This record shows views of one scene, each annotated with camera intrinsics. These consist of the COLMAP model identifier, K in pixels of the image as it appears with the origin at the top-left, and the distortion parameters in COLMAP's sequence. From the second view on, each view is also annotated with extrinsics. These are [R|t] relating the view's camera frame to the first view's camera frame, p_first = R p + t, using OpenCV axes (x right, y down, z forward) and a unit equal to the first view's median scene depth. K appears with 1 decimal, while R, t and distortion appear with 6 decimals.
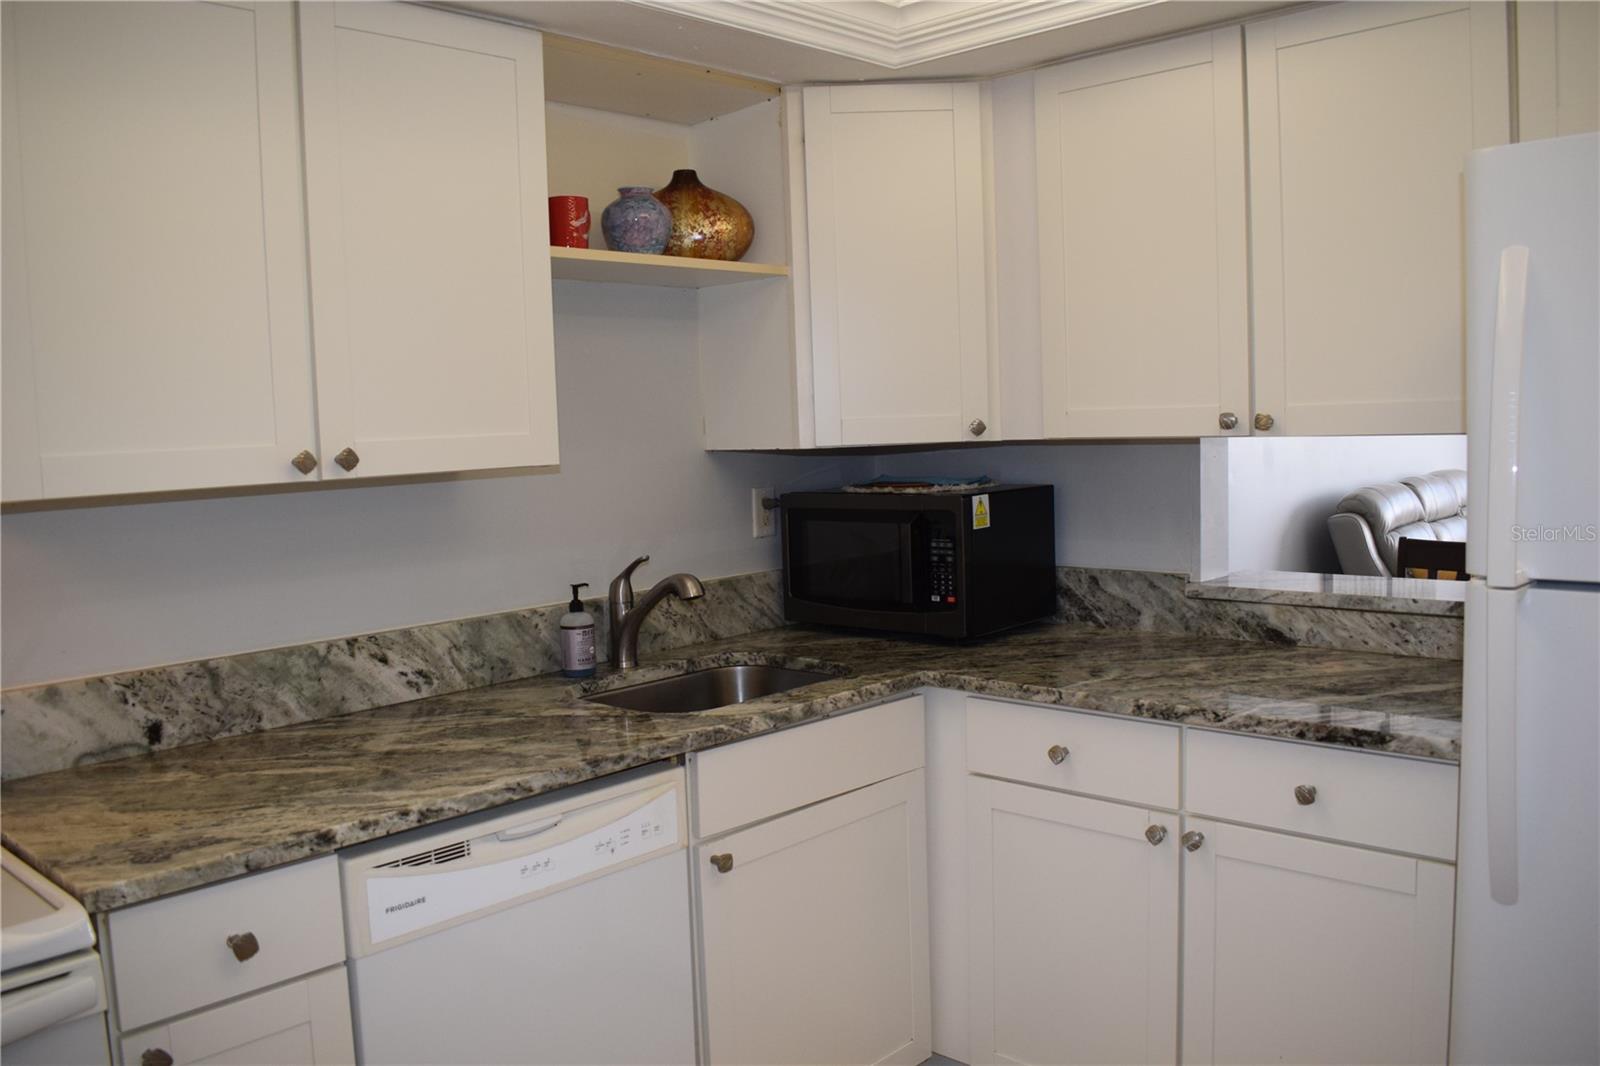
lens RADIAL K [[1284.8, 0, 829.6], [0, 1284.8, 530.0], [0, 0, 1]] dist [-0.082847, 0.001375]
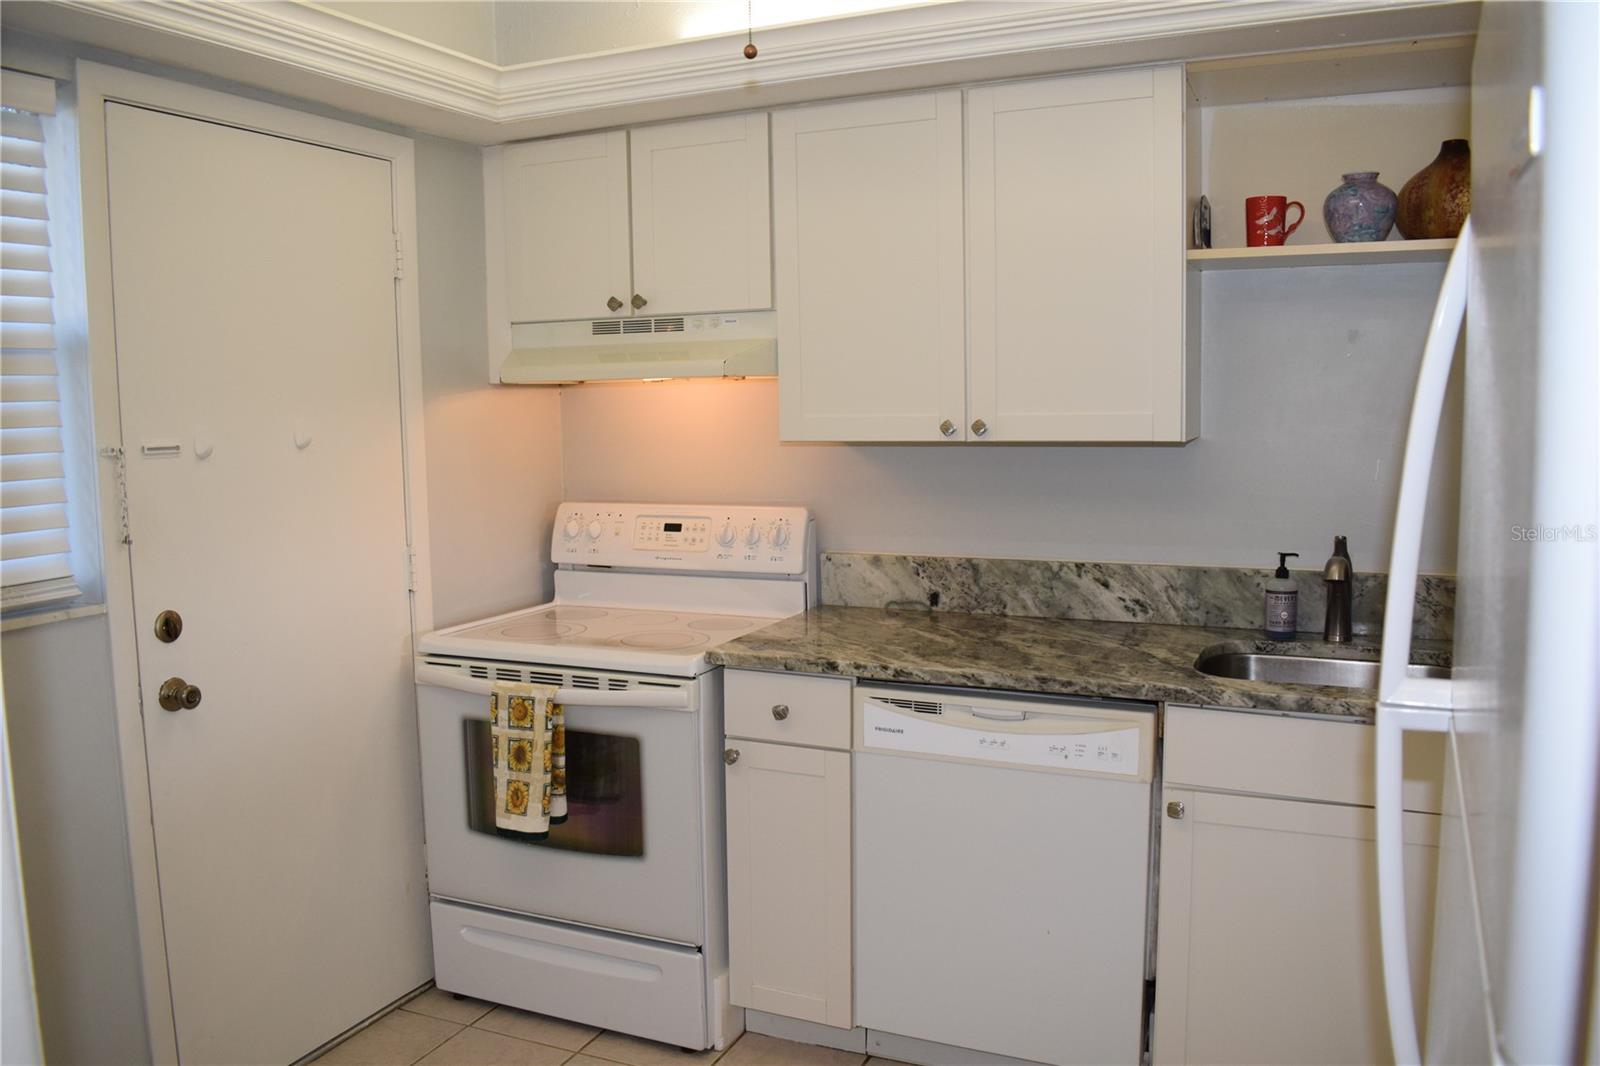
lens RADIAL K [[1284.8, 0, 829.6], [0, 1284.8, 530.0], [0, 0, 1]] dist [-0.082847, 0.001375]
pose [[0.321846, 0.130131, -0.937807, 0.802768], [-0.078859, 0.990752, 0.110414, -0.076351], [0.943502, 0.038418, 0.329131, 0.334672]]
